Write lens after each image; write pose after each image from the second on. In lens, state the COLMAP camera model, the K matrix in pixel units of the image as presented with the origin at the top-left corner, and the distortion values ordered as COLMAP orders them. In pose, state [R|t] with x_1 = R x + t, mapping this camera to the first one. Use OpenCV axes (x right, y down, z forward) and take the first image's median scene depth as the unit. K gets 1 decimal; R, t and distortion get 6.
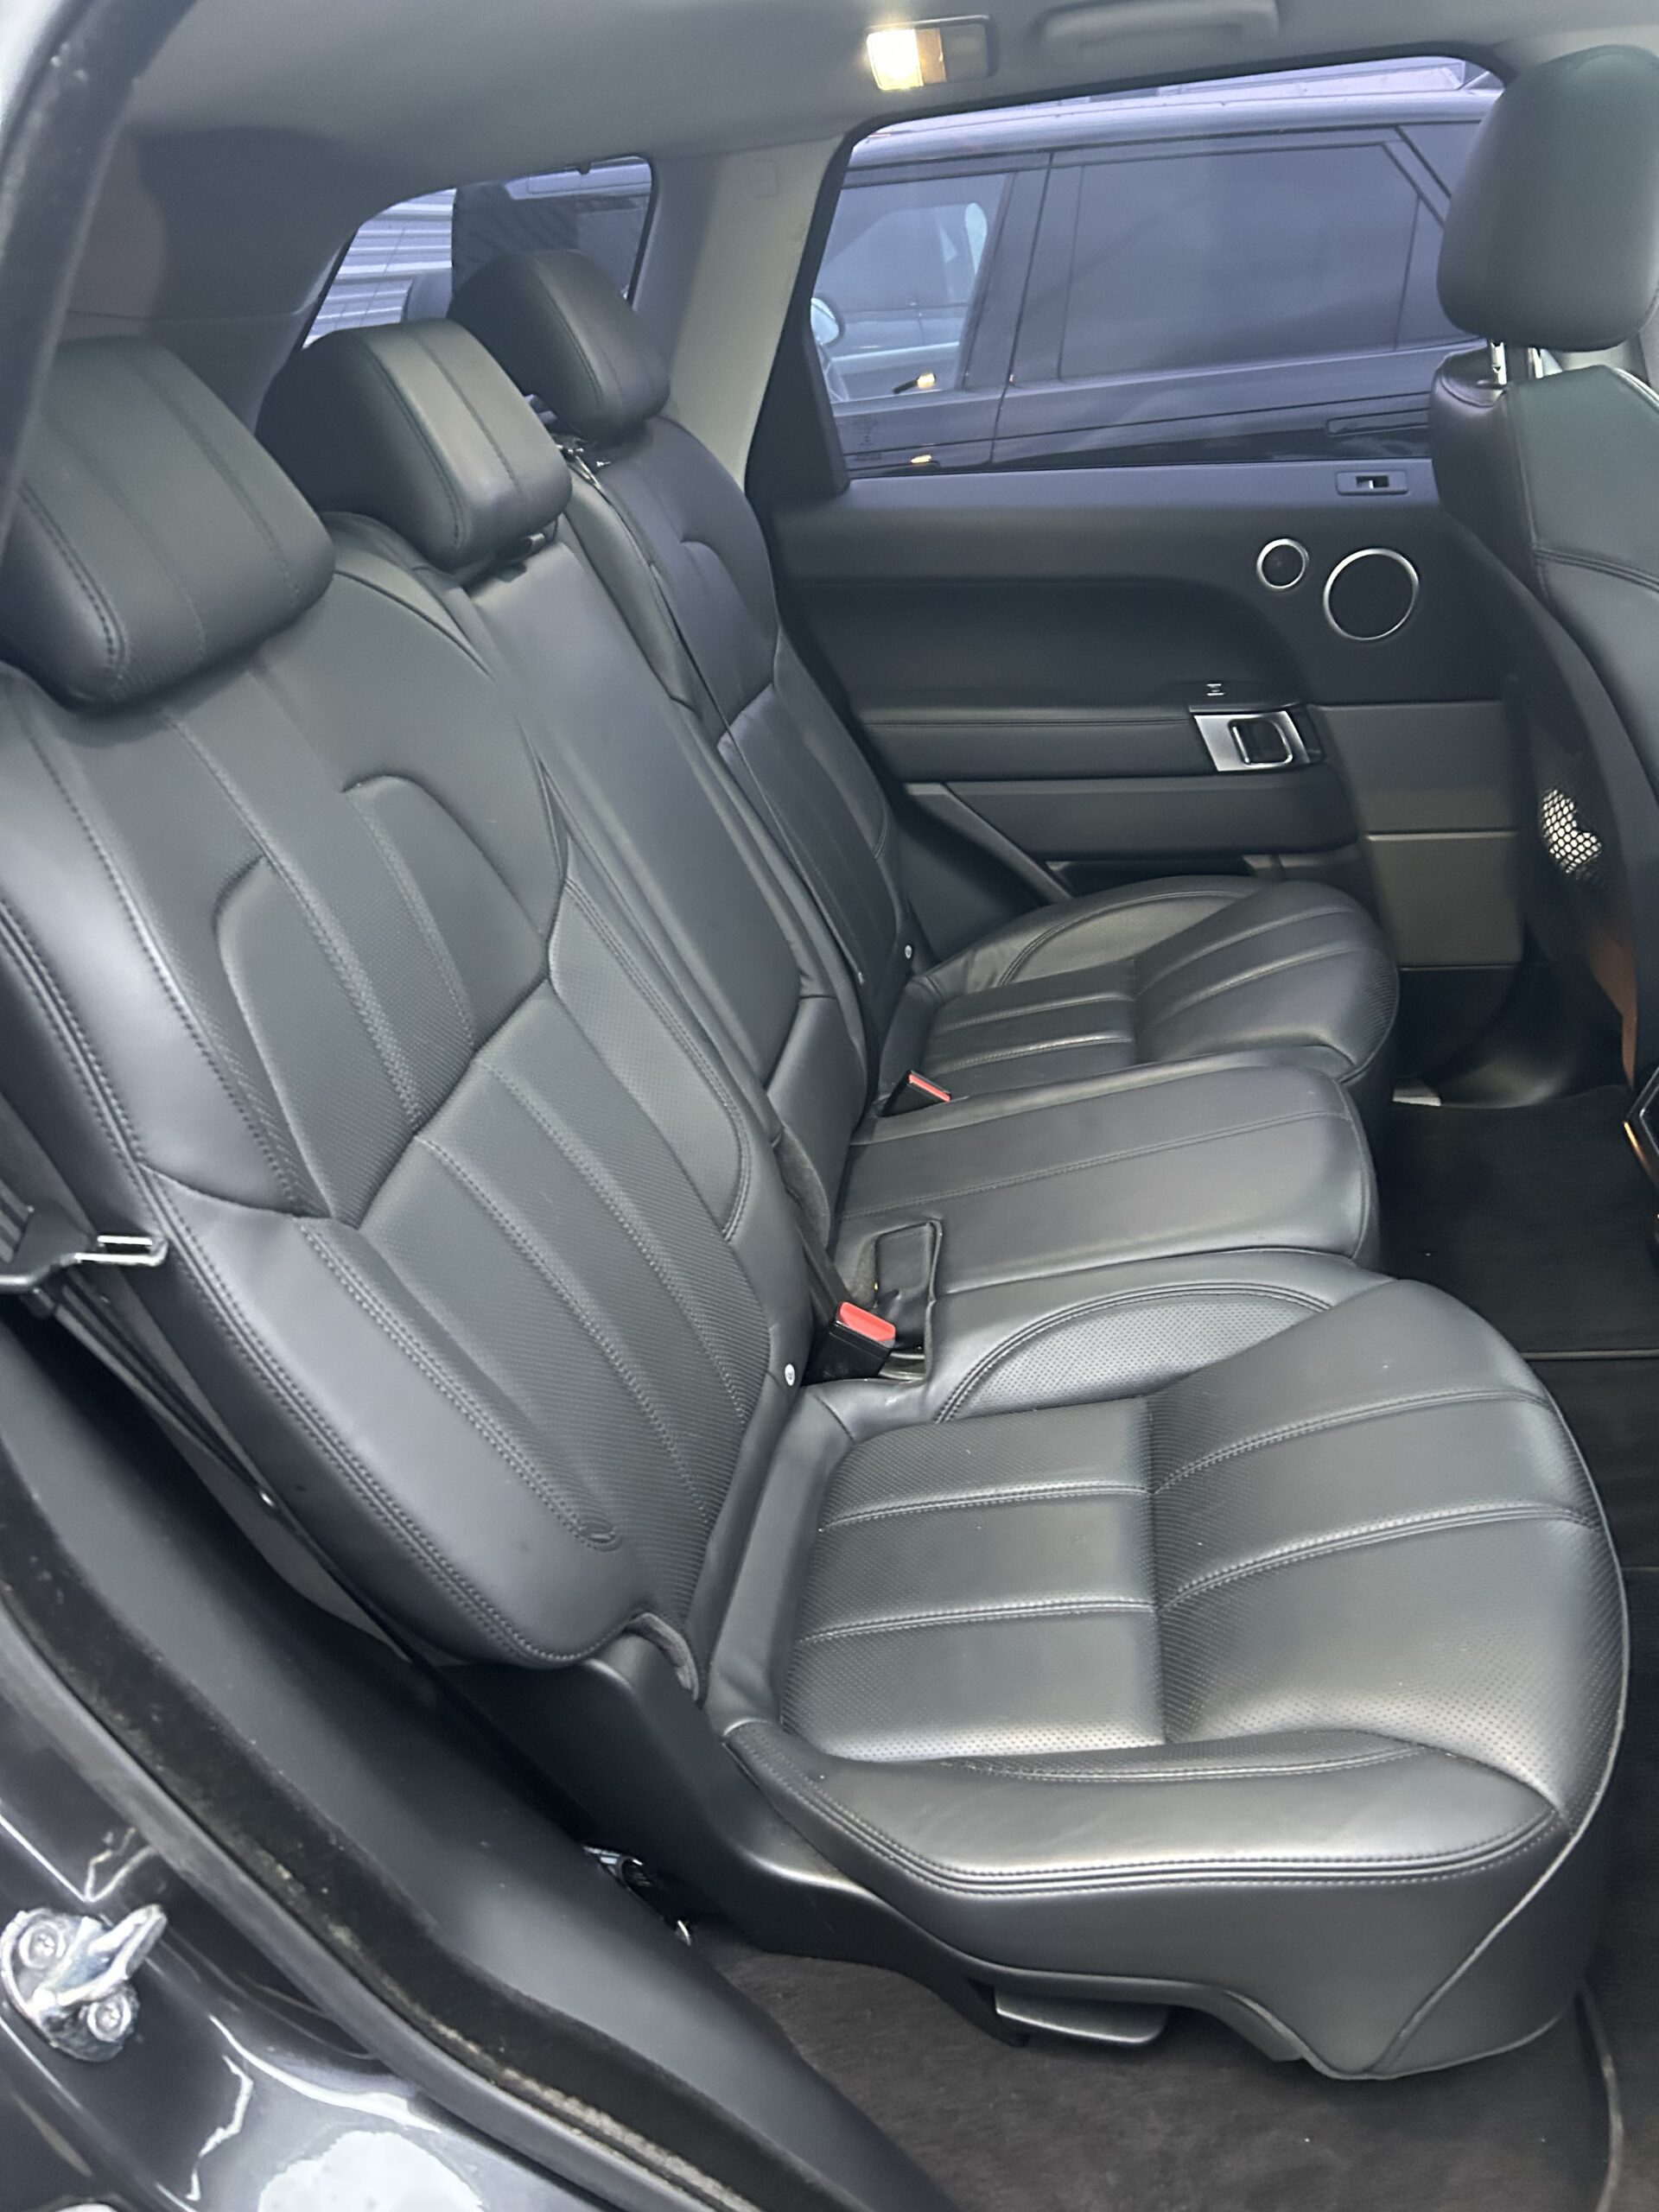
lens RADIAL K [[1691.5, 0, 829.5], [0, 1691.5, 1106.0], [0, 0, 1]] dist [0.120953, -0.239049]
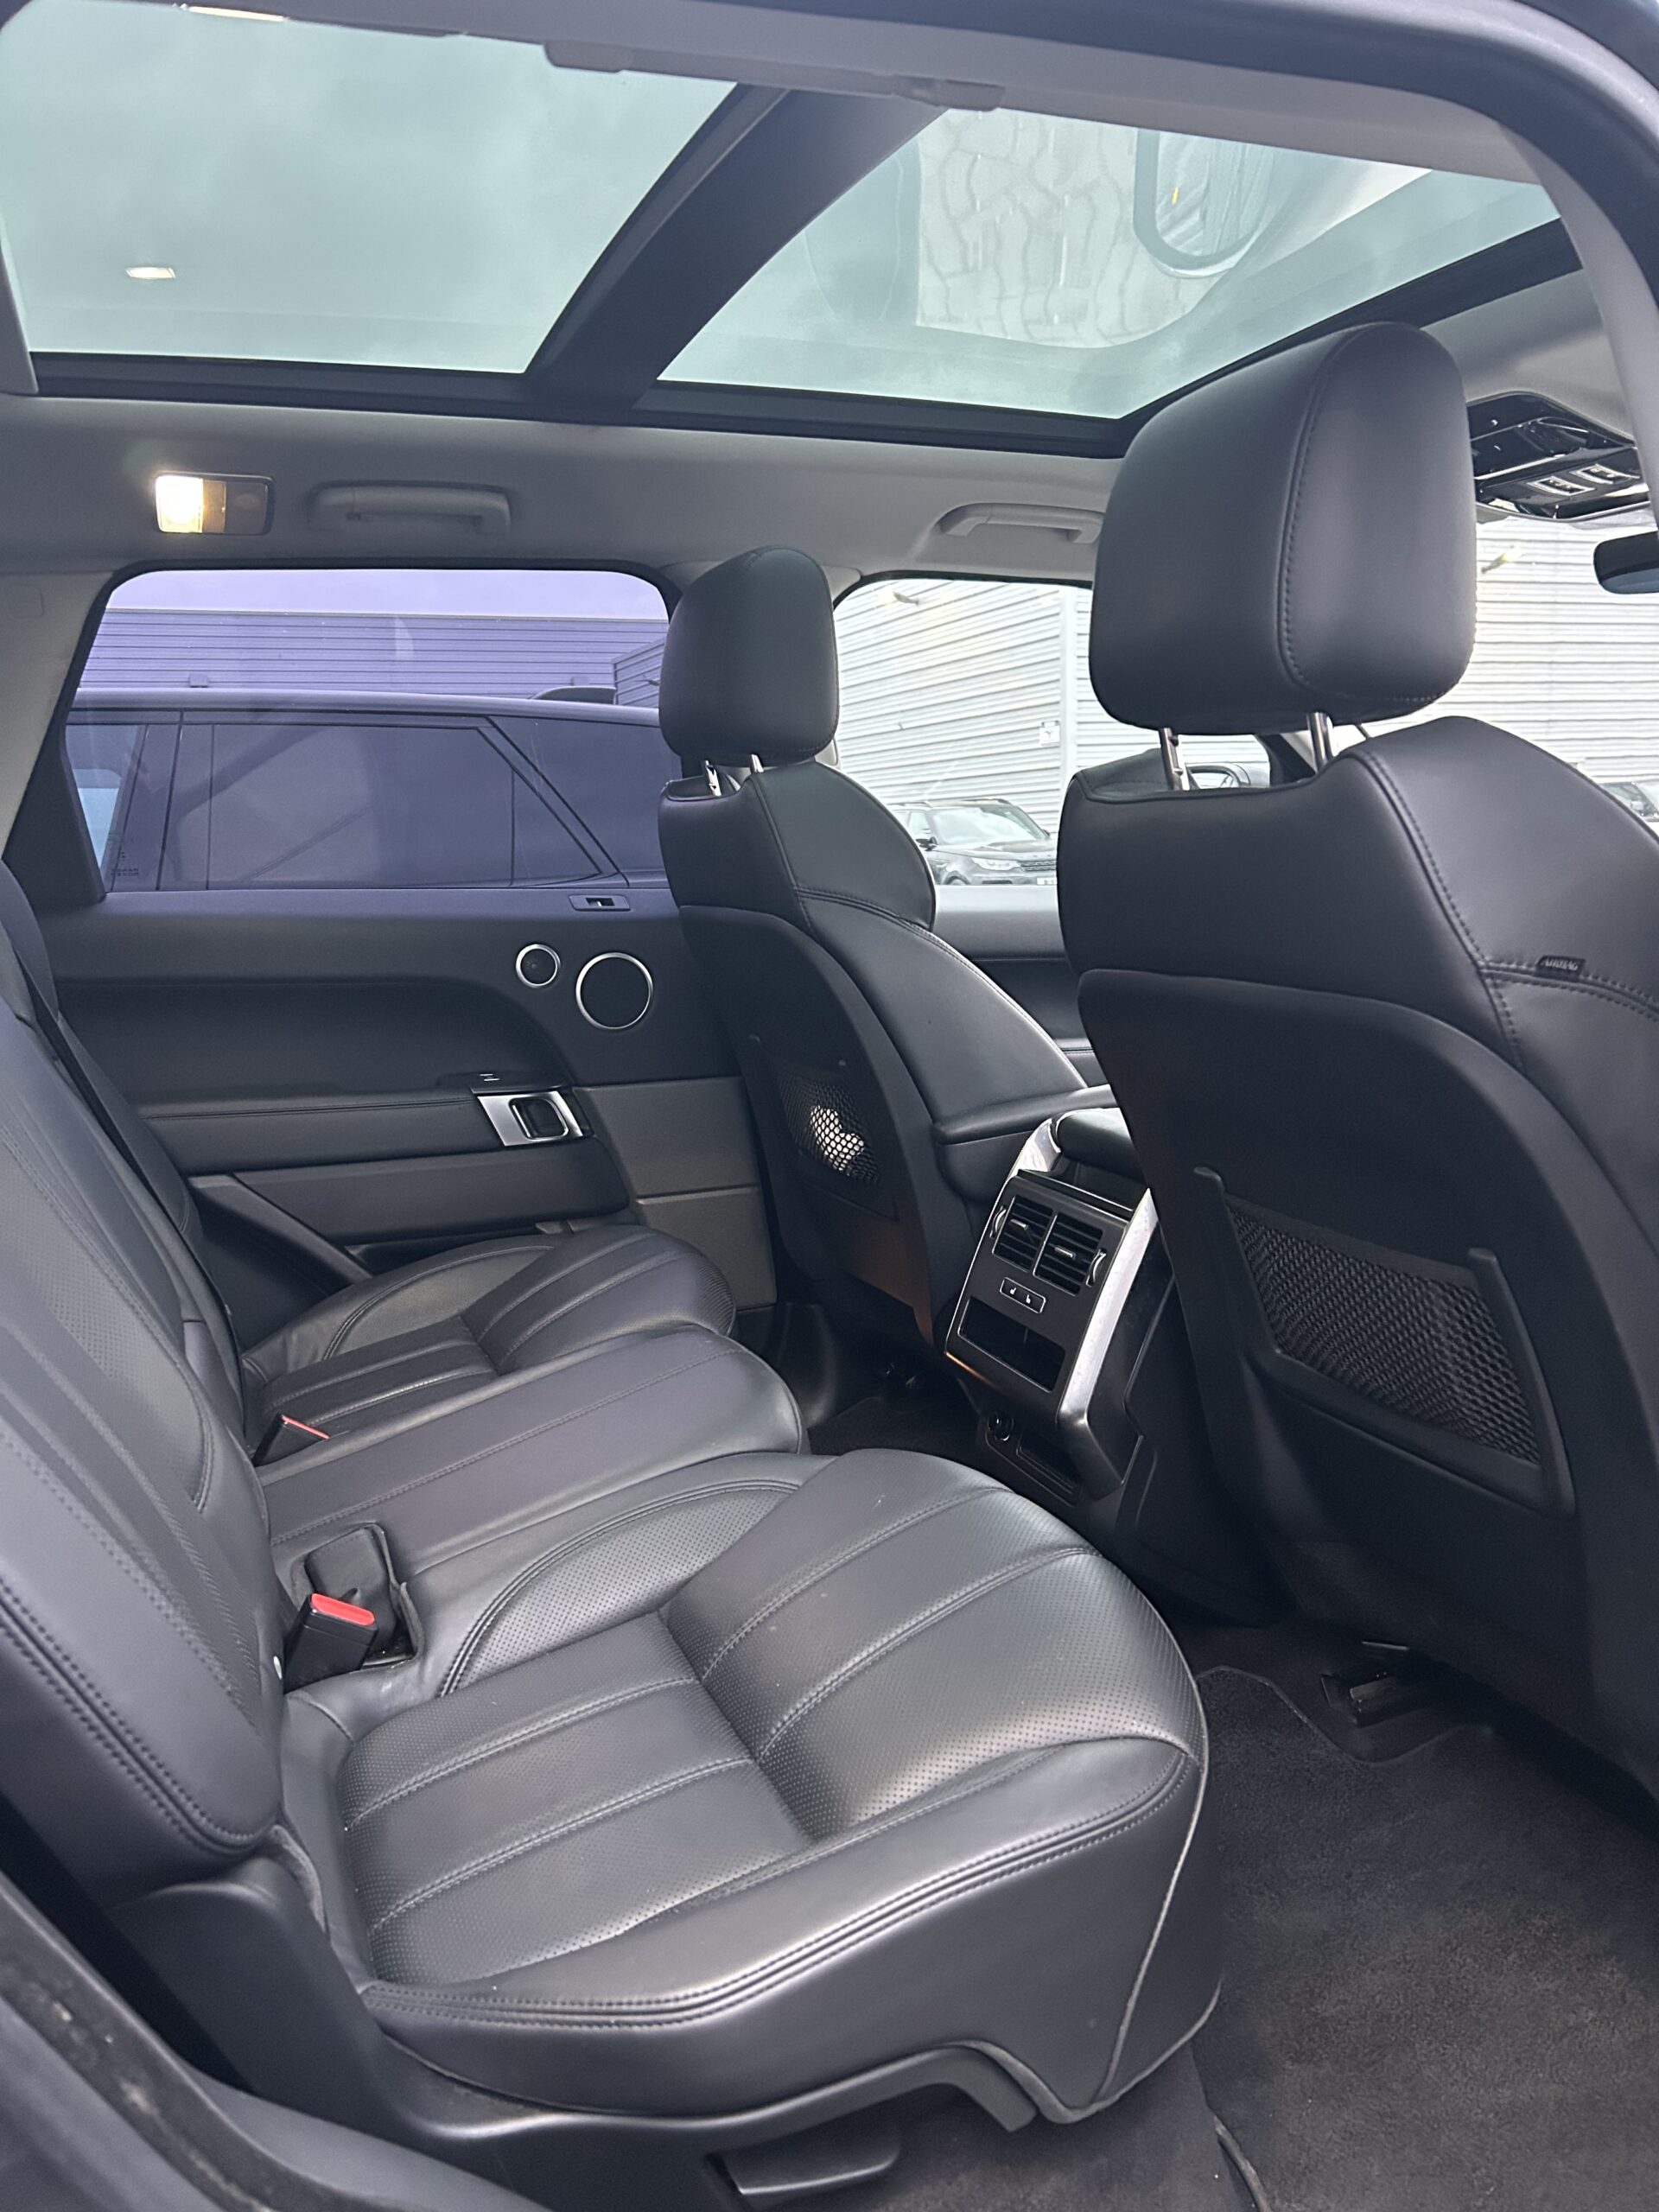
lens RADIAL K [[1709.6, 0, 829.5], [0, 1709.6, 1106.0], [0, 0, 1]] dist [0.057490, -0.095407]
pose [[0.852473, -0.022935, 0.522268, -0.173379], [0.206529, 0.932544, -0.296154, 0.153340], [-0.480246, 0.360327, 0.799705, 0.036483]]
